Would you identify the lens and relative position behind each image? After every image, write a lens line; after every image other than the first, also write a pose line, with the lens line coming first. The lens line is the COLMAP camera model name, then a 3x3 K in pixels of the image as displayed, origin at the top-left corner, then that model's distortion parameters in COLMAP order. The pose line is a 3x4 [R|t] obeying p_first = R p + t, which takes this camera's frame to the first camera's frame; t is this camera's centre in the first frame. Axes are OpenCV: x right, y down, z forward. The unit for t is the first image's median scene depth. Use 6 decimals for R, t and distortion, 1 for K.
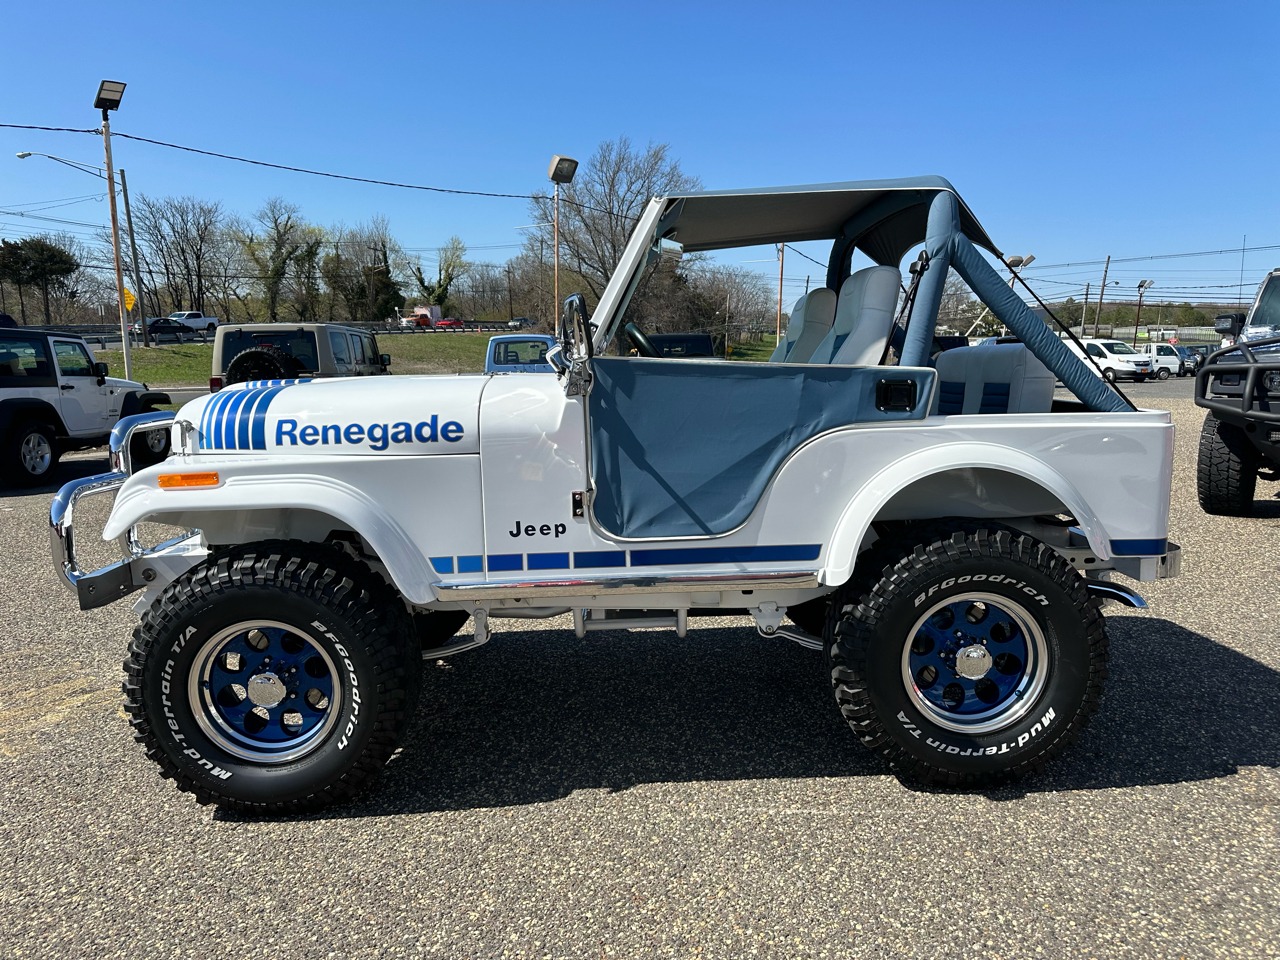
lens RADIAL K [[908.6, 0, 641.1], [0, 908.6, 482.2], [0, 0, 1]] dist [0.020492, -0.036905]
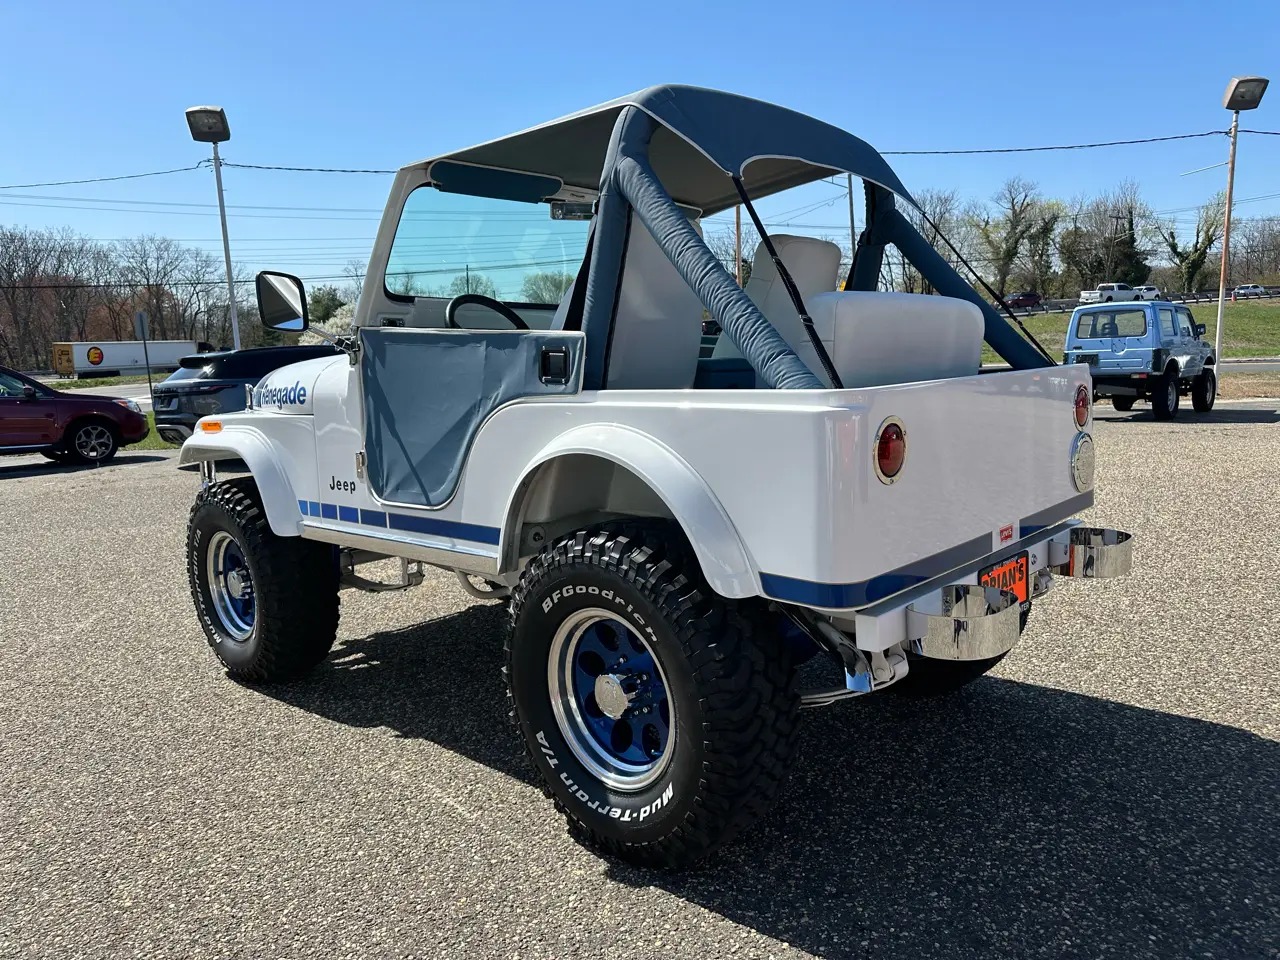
lens RADIAL K [[908.6, 0, 638.3], [0, 908.6, 476.4], [0, 0, 1]] dist [0.020492, -0.036905]
pose [[0.704442, 0.078661, -0.705389, 0.805042], [-0.069196, 0.996717, 0.042046, -0.027164], [0.706381, 0.019191, 0.707572, 0.387003]]
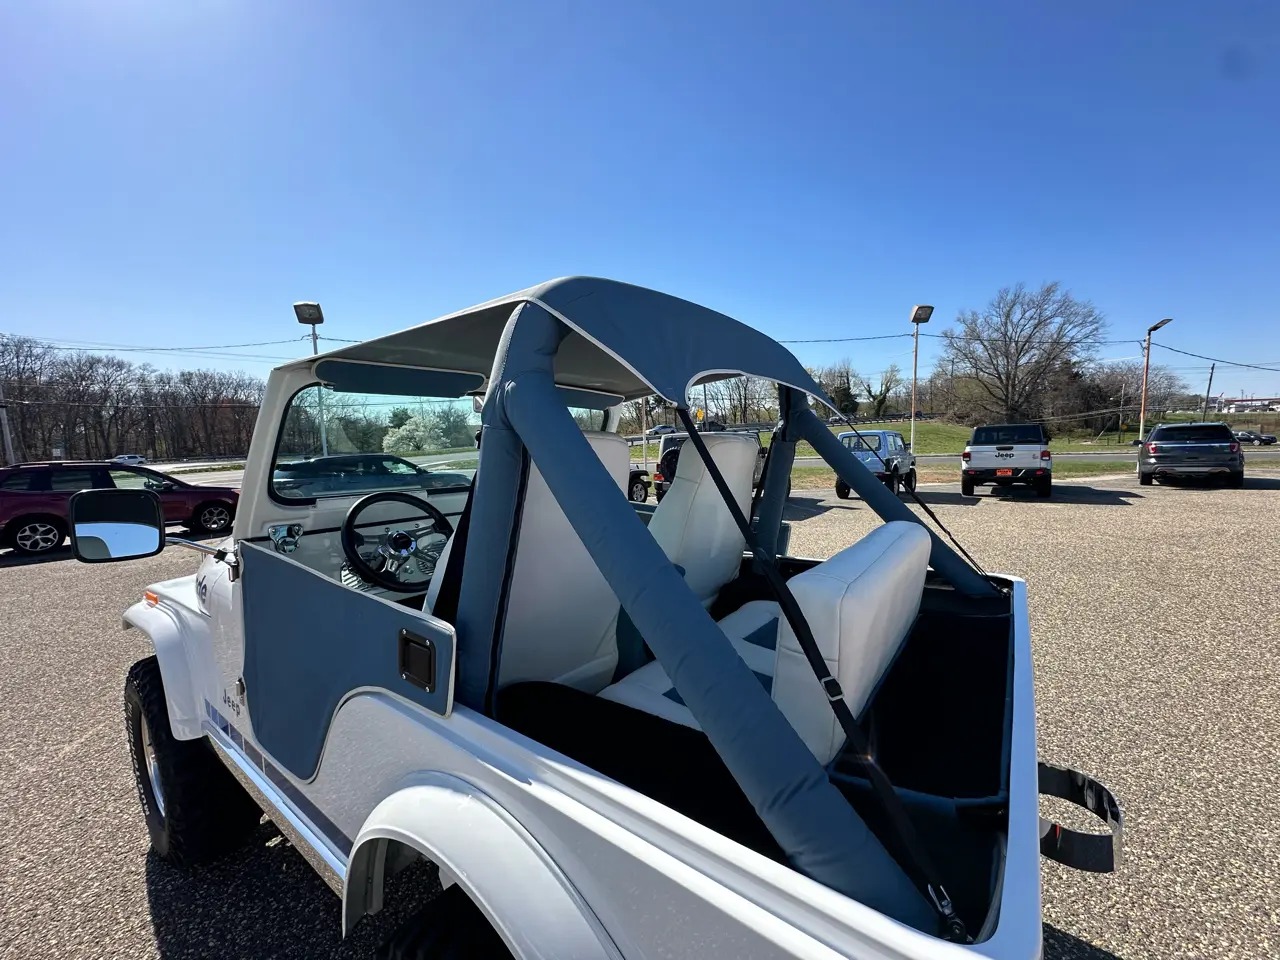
lens RADIAL K [[510.2, 0, 640.9], [0, 510.2, 475.9], [0, 0, 1]] dist [-0.006814, 0.000543]
pose [[0.777943, 0.023374, -0.627900, 0.510857], [-0.061561, 0.997335, -0.039145, -0.178245], [0.625312, 0.069107, 0.777309, 0.698765]]
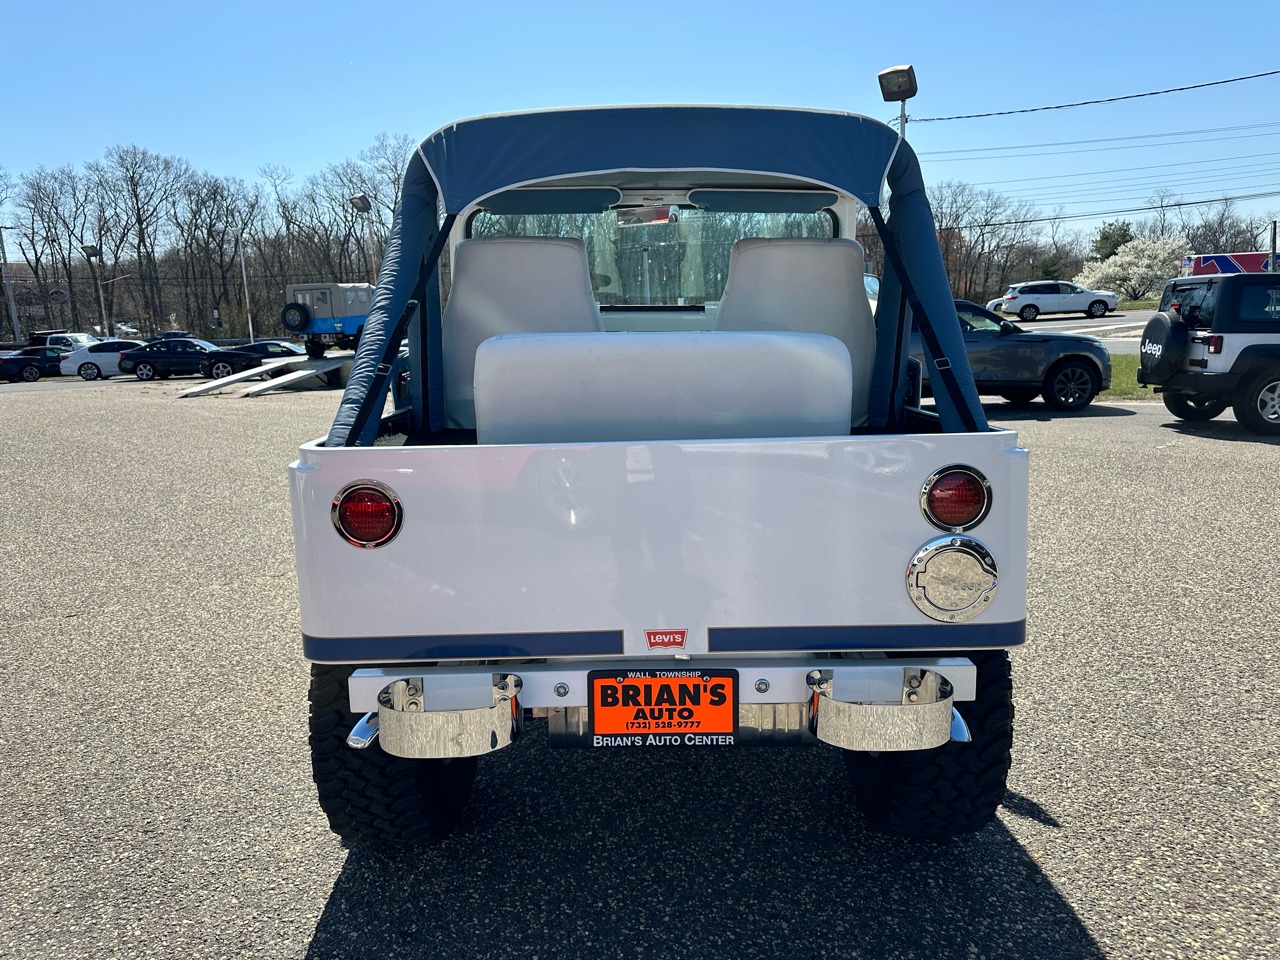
lens RADIAL K [[908.6, 0, 631.1], [0, 908.6, 465.7], [0, 0, 1]] dist [0.020492, -0.036905]
pose [[-0.032494, 0.170779, -0.984773, 1.047834], [-0.115517, 0.978049, 0.173424, -0.171818], [0.992774, 0.119394, -0.012053, 1.048986]]
